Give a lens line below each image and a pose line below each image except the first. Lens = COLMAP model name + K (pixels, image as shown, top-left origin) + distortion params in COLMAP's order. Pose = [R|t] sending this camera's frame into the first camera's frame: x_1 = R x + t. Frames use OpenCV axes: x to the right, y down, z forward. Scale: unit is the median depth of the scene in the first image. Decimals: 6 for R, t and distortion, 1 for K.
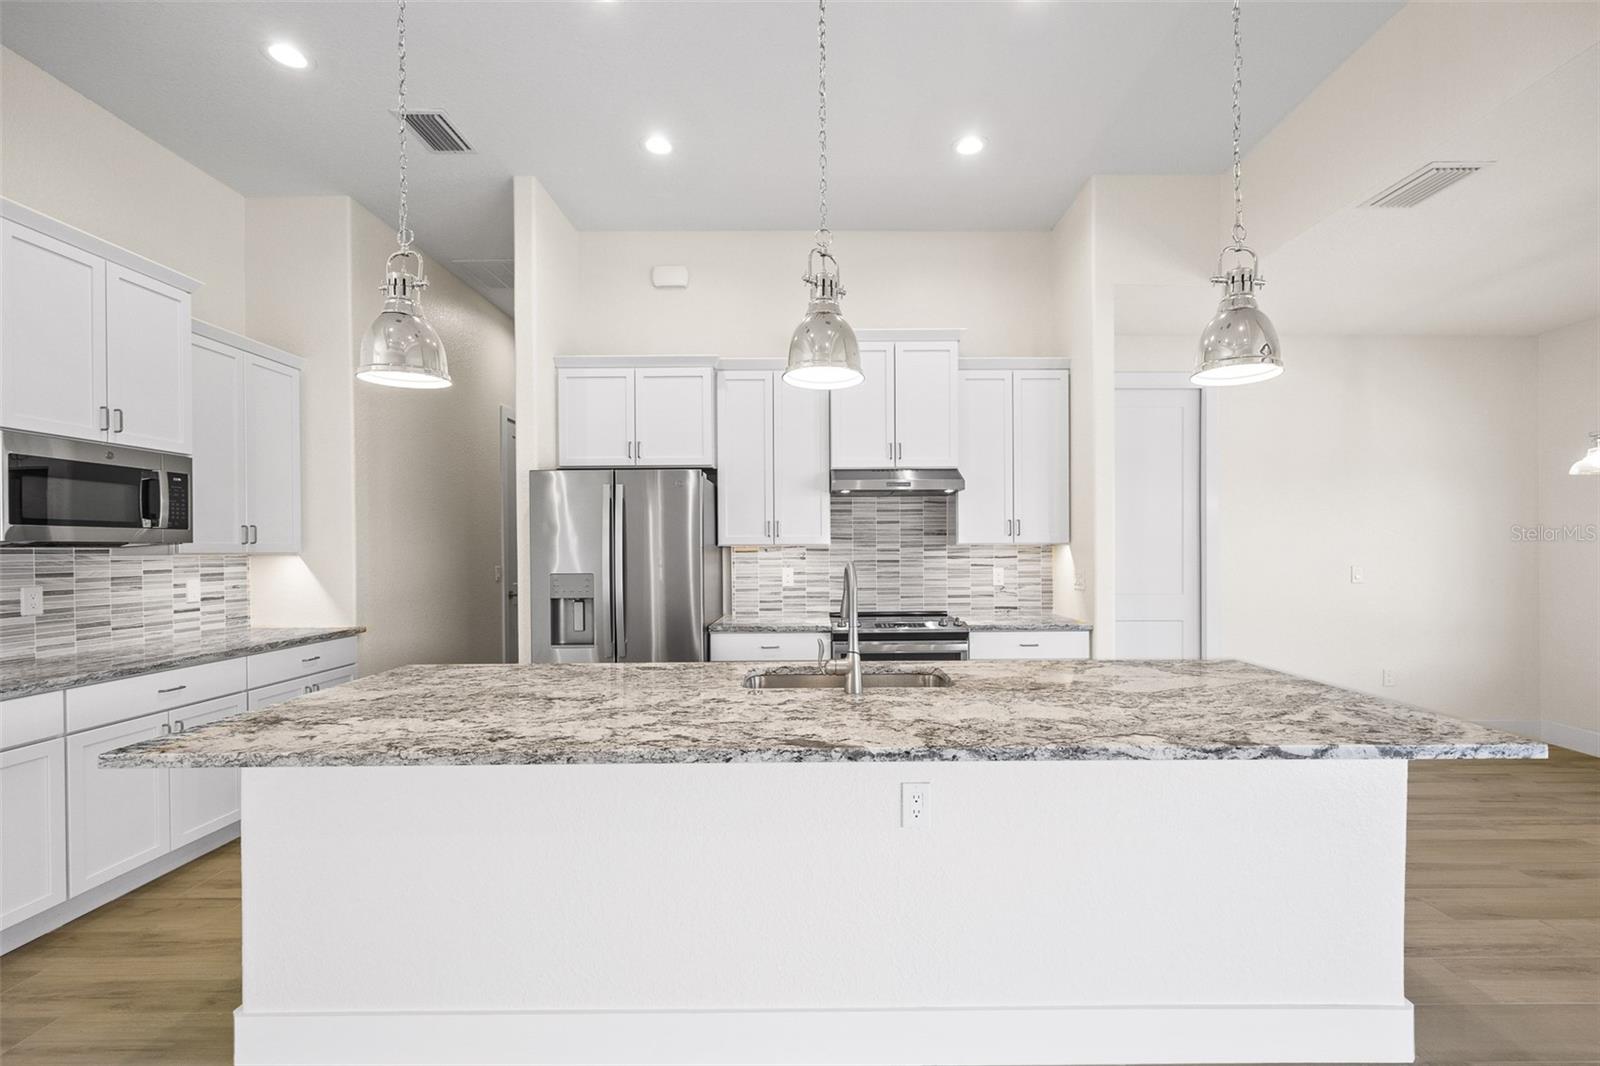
lens RADIAL K [[682.8, 0, 819.8], [0, 682.8, 551.7], [0, 0, 1]] dist [0.003255, -0.000360]
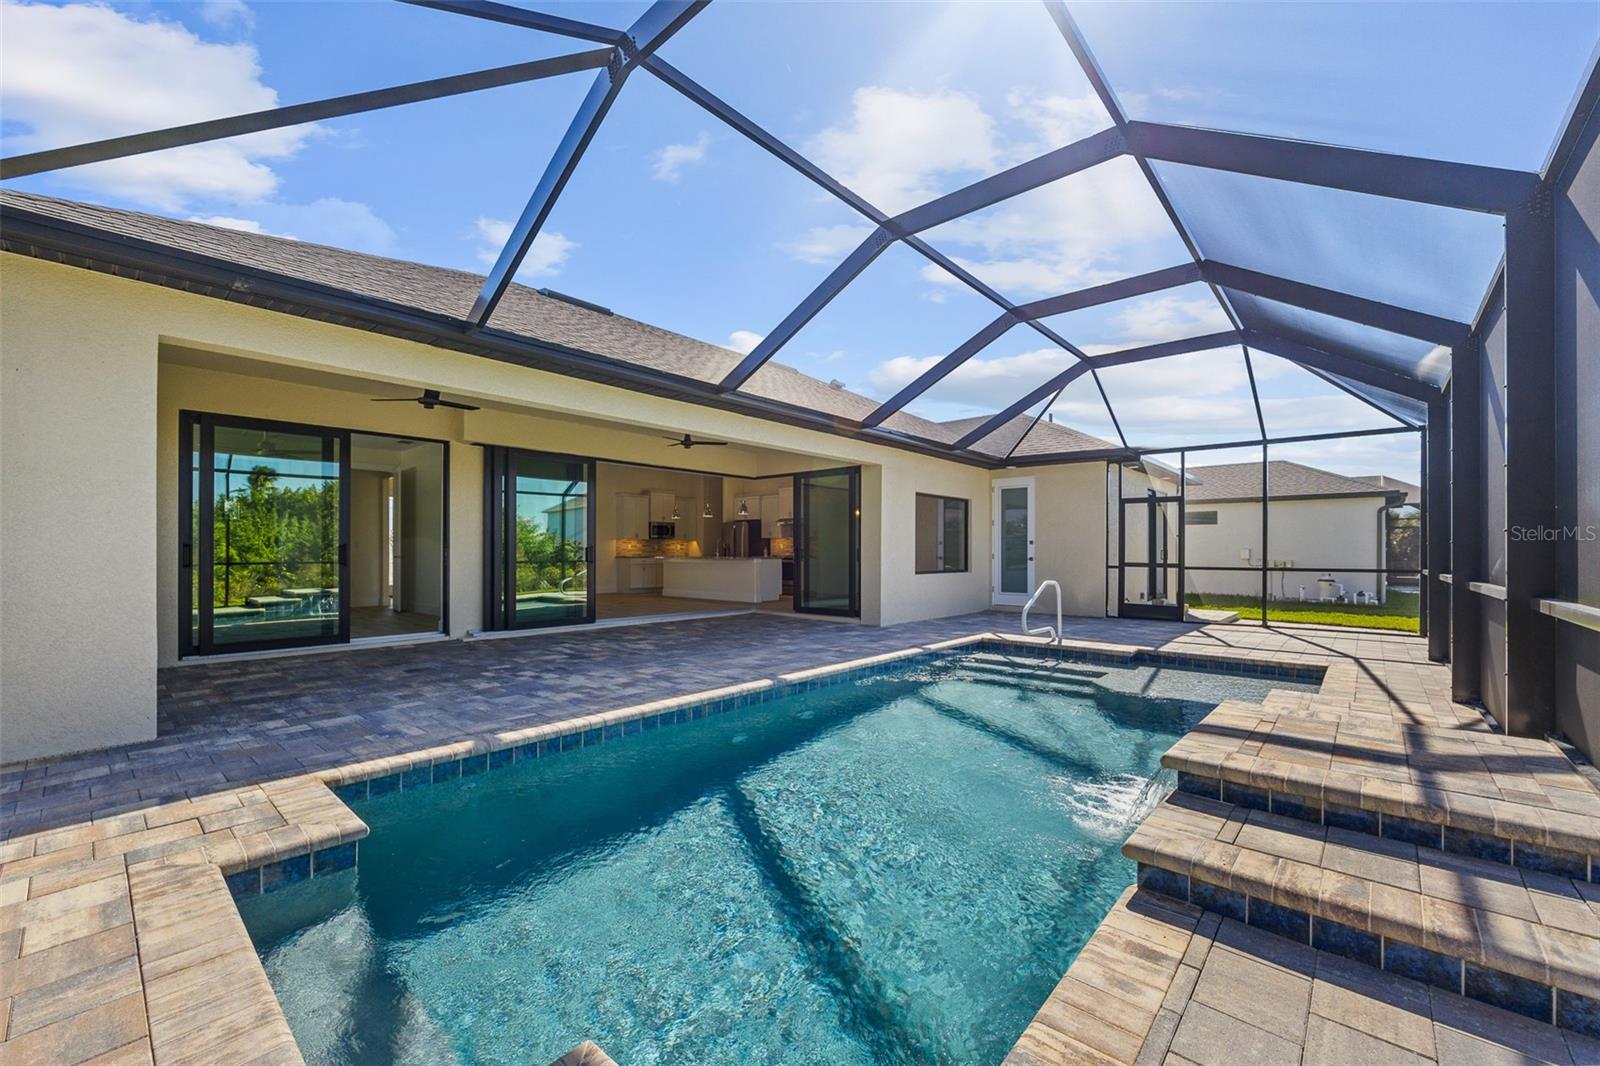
lens RADIAL K [[648.1, 0, 808.4], [0, 648.1, 545.3], [0, 0, 1]] dist [0.002511, -0.000623]
pose [[0.754936, 0.000566, -0.655798, 2.724680], [-0.009622, 0.999902, -0.010214, 0.074873], [0.655728, 0.014021, 0.754867, -1.846494]]
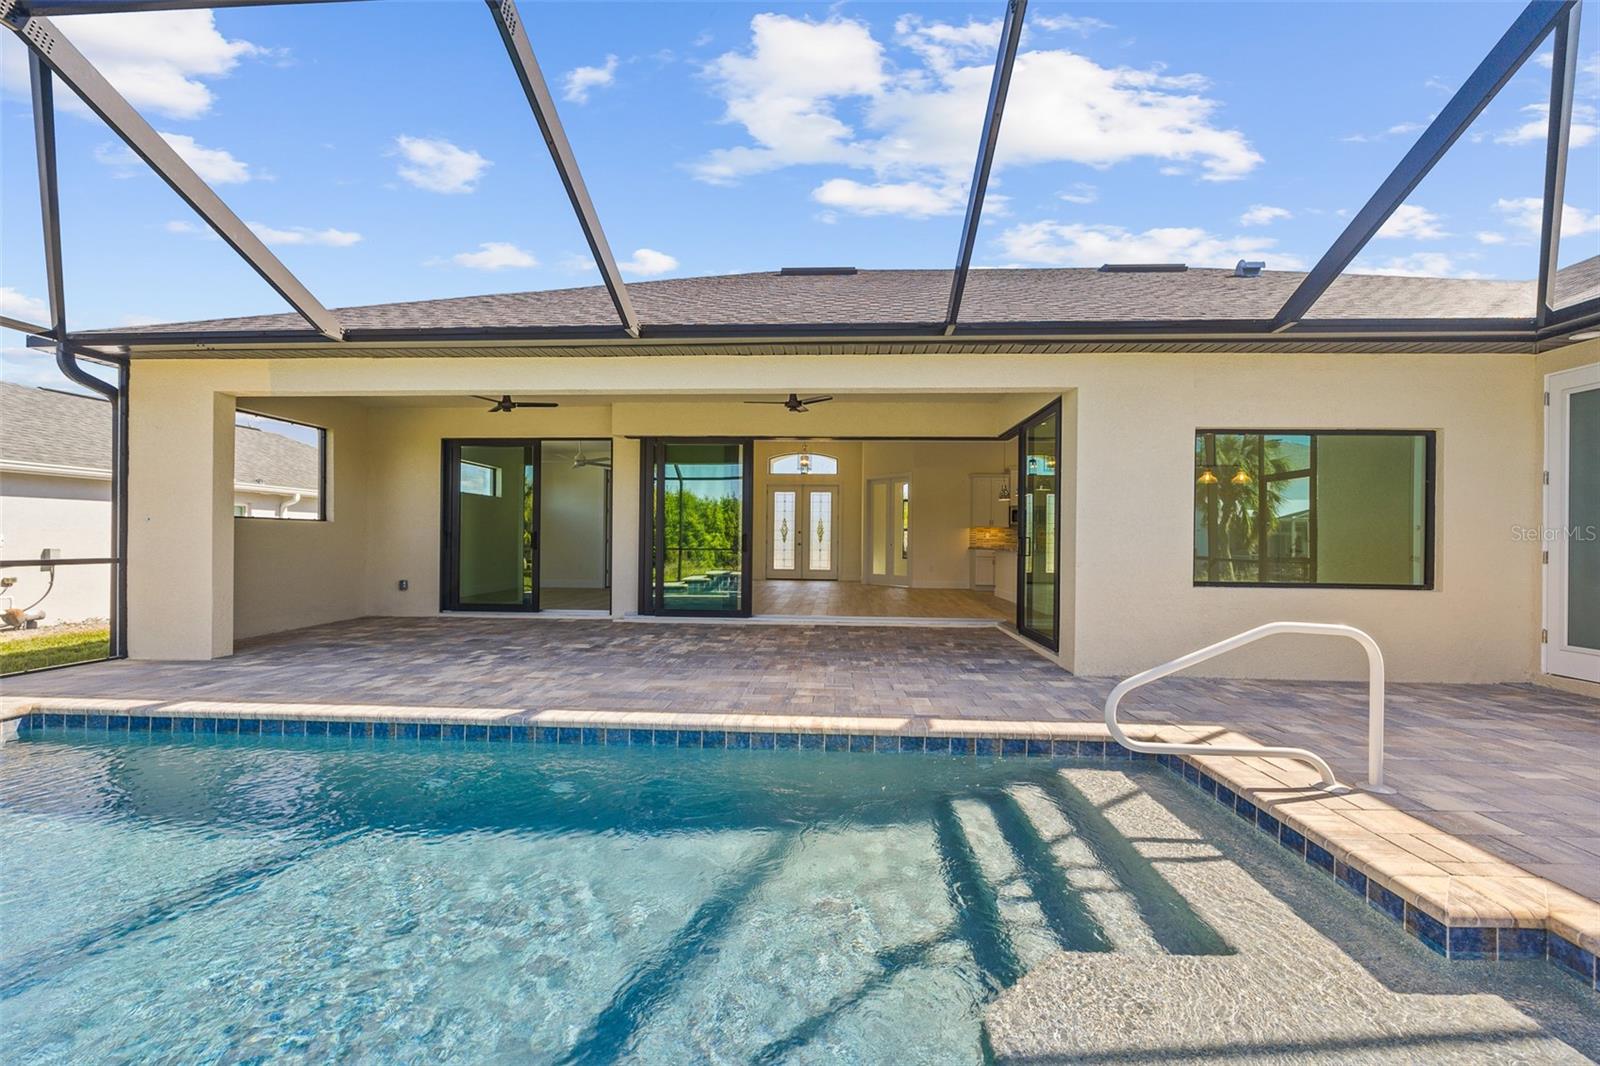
lens RADIAL K [[648.1, 0, 806.9], [0, 648.1, 541.2], [0, 0, 1]] dist [0.002511, -0.000623]
pose [[-0.052827, 0.006997, -0.998579, 2.737829], [-0.014600, 0.999863, 0.007778, 0.066272], [0.998497, 0.014991, -0.052717, -0.286660]]
